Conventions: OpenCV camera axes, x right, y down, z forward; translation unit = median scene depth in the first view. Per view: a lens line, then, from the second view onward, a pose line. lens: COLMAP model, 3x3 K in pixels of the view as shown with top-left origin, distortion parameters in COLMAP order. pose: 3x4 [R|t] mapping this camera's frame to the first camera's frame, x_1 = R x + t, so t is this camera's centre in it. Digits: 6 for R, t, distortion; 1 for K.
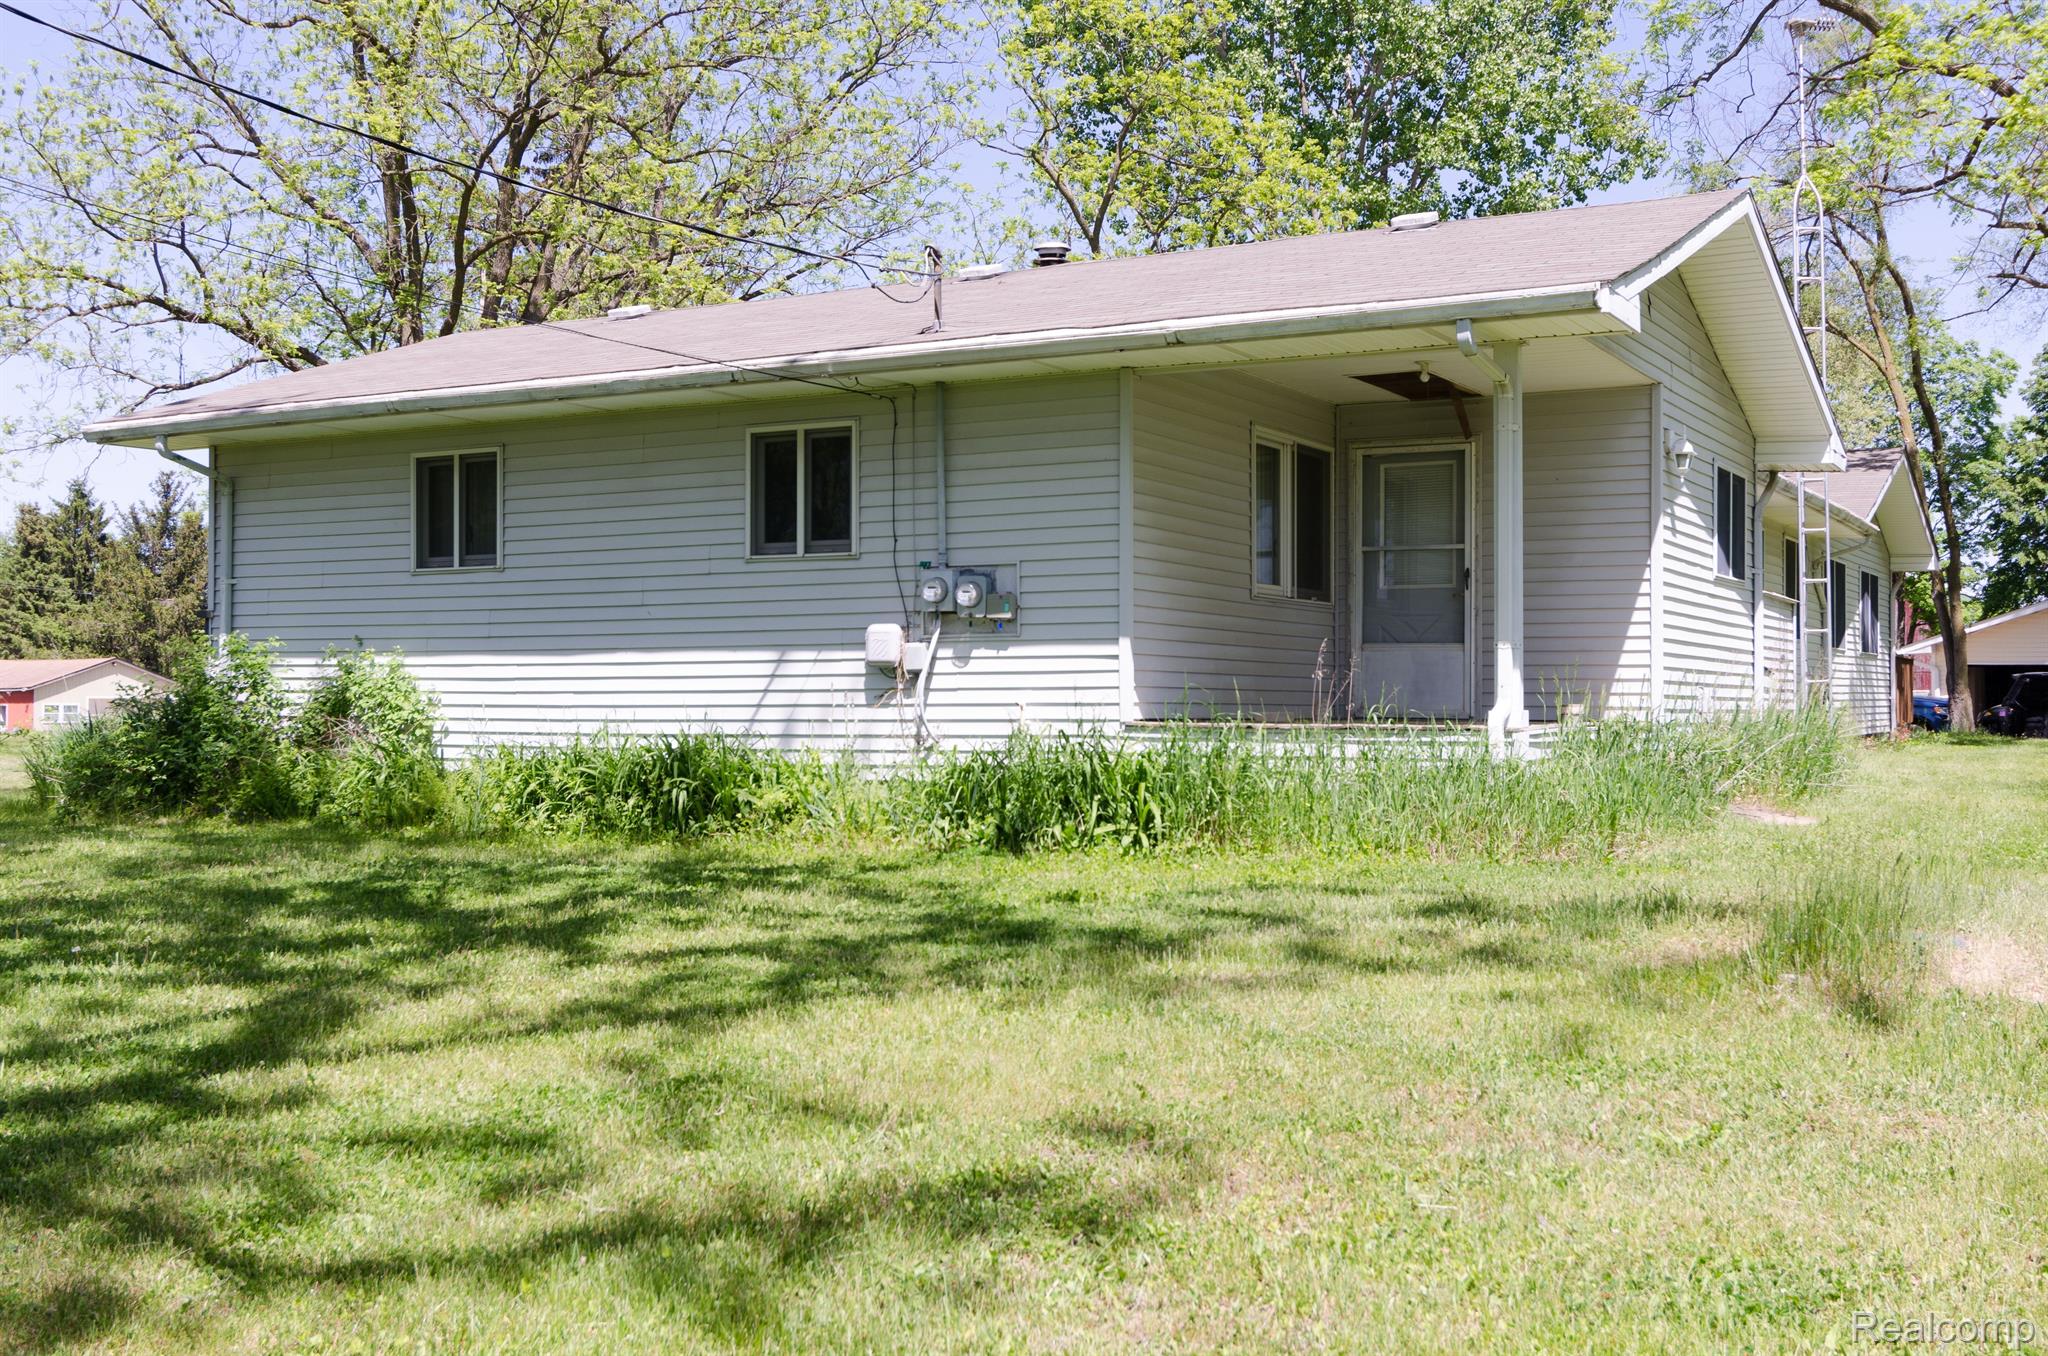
lens RADIAL K [[2232.0, 0, 1029.7], [0, 2232.0, 687.5], [0, 0, 1]] dist [0.005882, 0.000000]
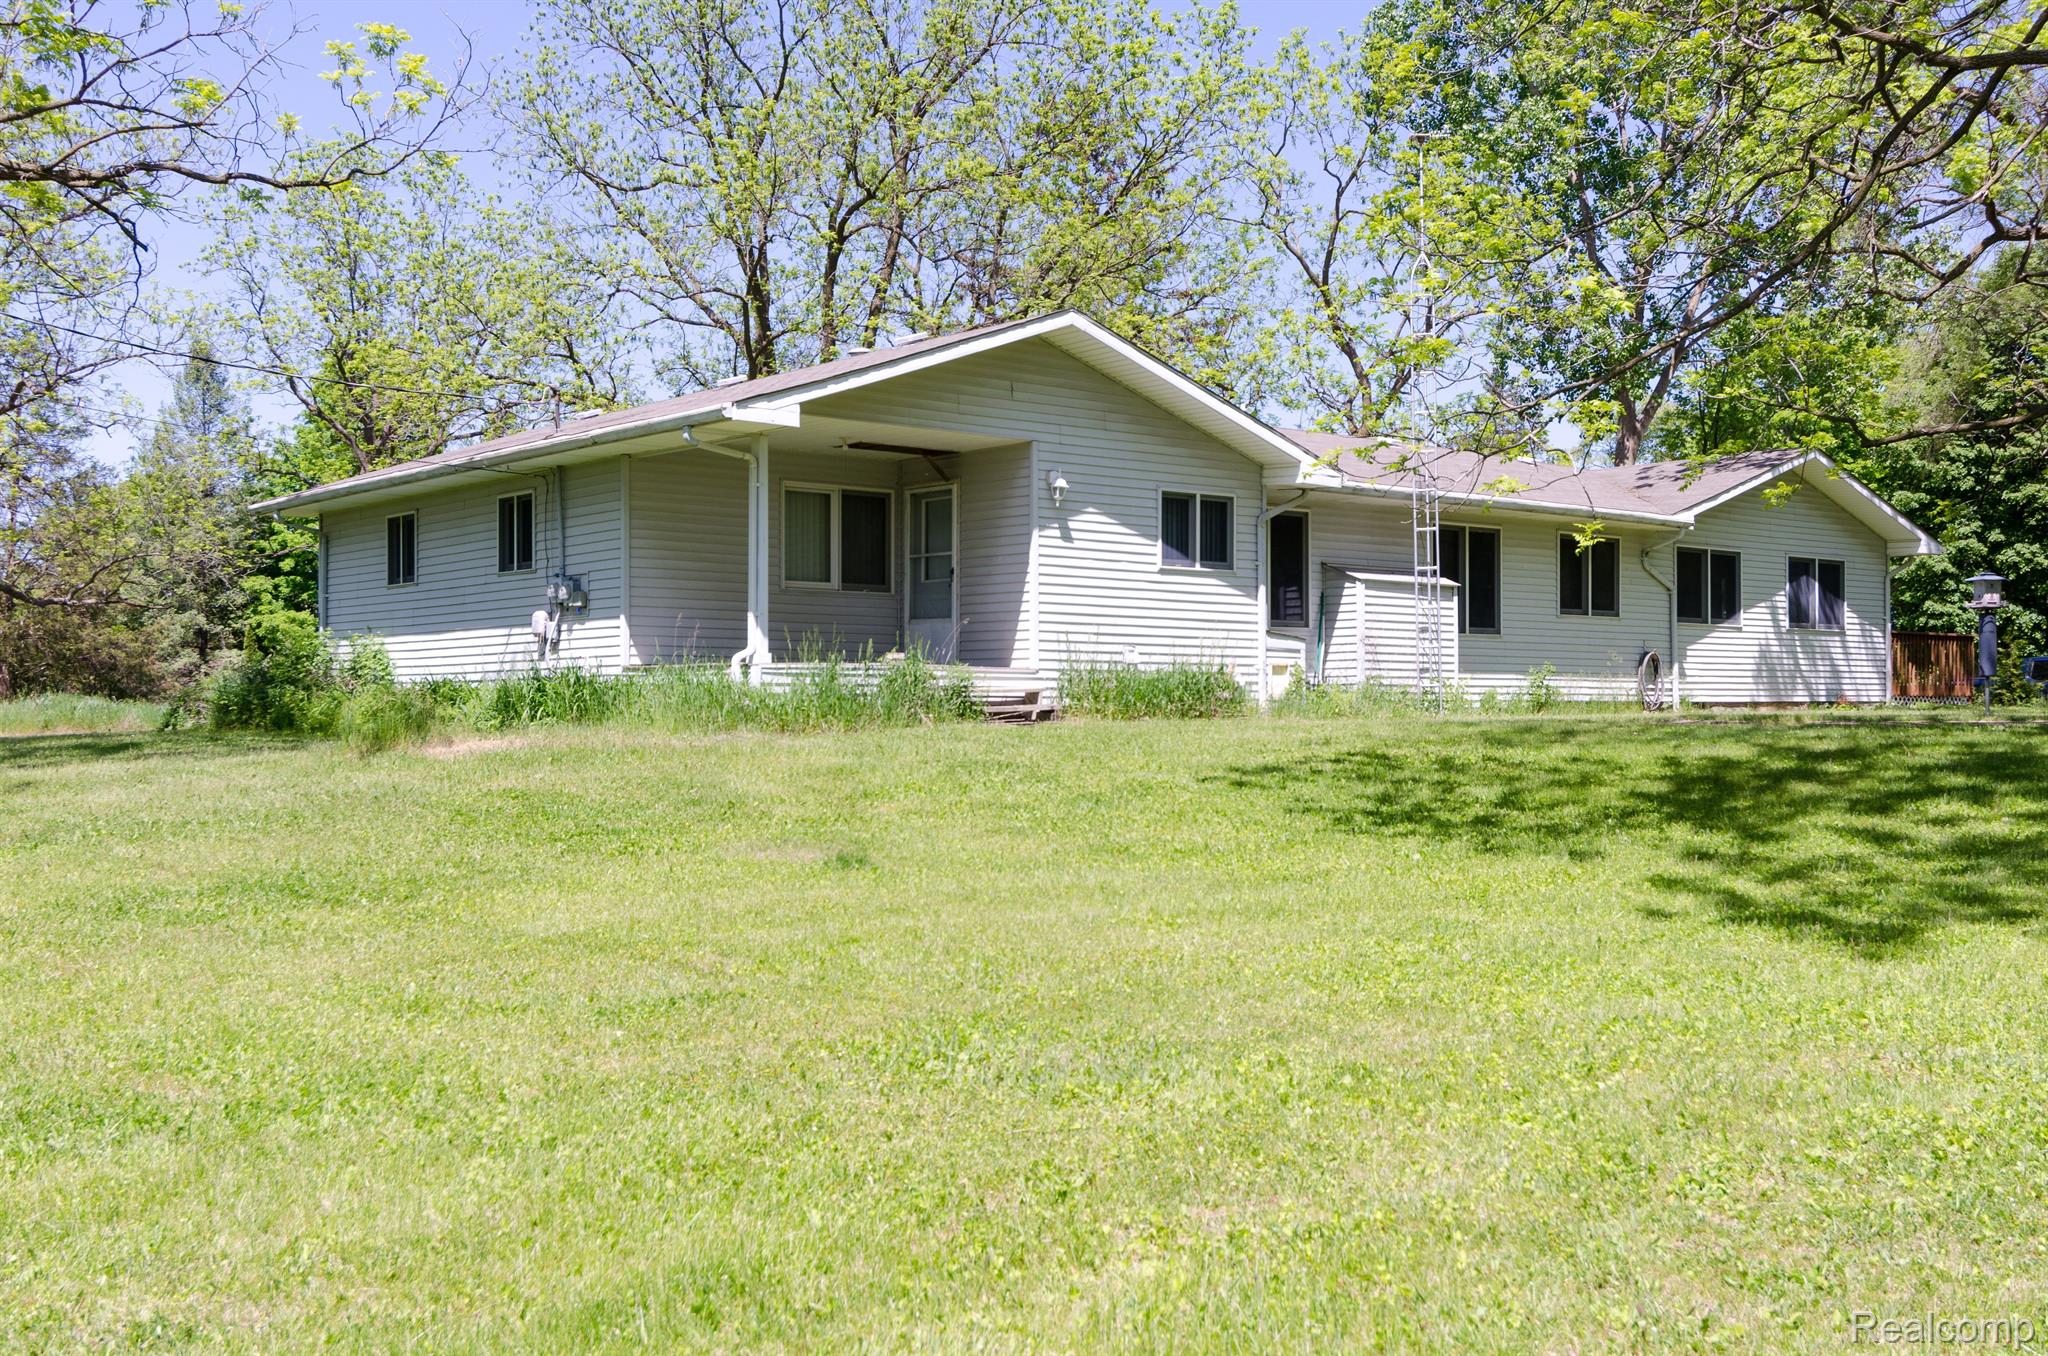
lens RADIAL K [[2232.0, 0, 1022.2], [0, 2232.0, 674.1], [0, 0, 1]] dist [0.005882, 0.000000]
pose [[0.928848, -0.008827, -0.370356, 0.886343], [0.004822, 0.999919, -0.011739, 0.040087], [0.370429, 0.009118, 0.928816, -0.418217]]
